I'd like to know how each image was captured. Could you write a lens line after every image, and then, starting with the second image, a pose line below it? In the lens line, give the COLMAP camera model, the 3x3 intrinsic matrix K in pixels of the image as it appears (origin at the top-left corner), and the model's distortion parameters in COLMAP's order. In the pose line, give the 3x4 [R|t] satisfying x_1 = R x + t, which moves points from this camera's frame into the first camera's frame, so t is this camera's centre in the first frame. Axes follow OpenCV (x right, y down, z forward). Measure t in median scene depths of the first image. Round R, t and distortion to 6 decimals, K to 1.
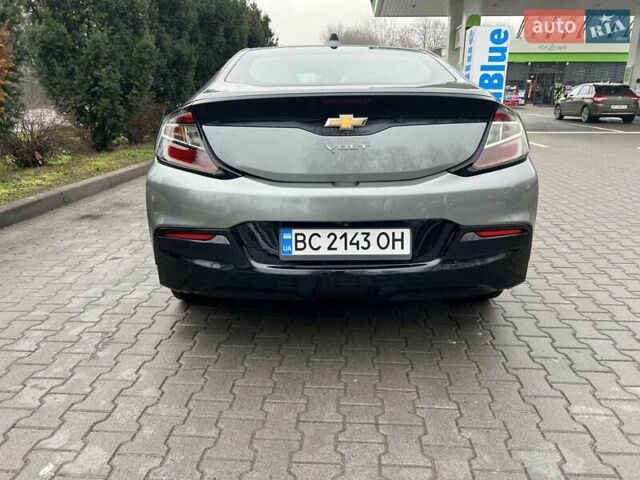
lens RADIAL K [[487.0, 0, 327.8], [0, 487.0, 238.7], [0, 0, 1]] dist [0.044967, -0.060897]
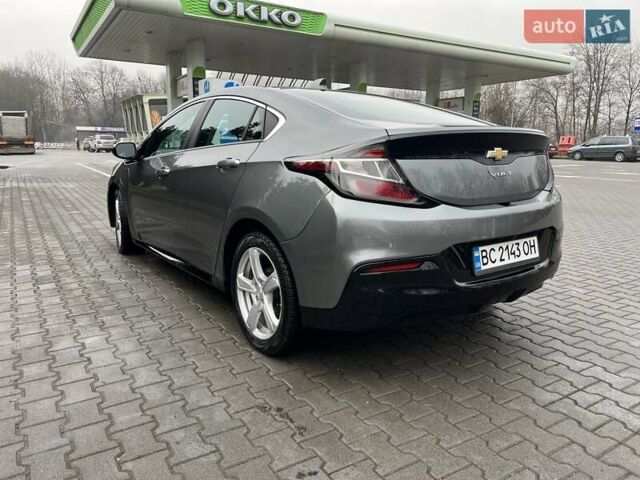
lens RADIAL K [[487.0, 0, 327.8], [0, 487.0, 238.7], [0, 0, 1]] dist [0.044967, -0.060897]
pose [[0.813006, -0.105302, 0.572654, -1.000256], [0.156517, 0.986834, -0.040748, -0.047268], [-0.560824, 0.122759, 0.818784, 0.265184]]
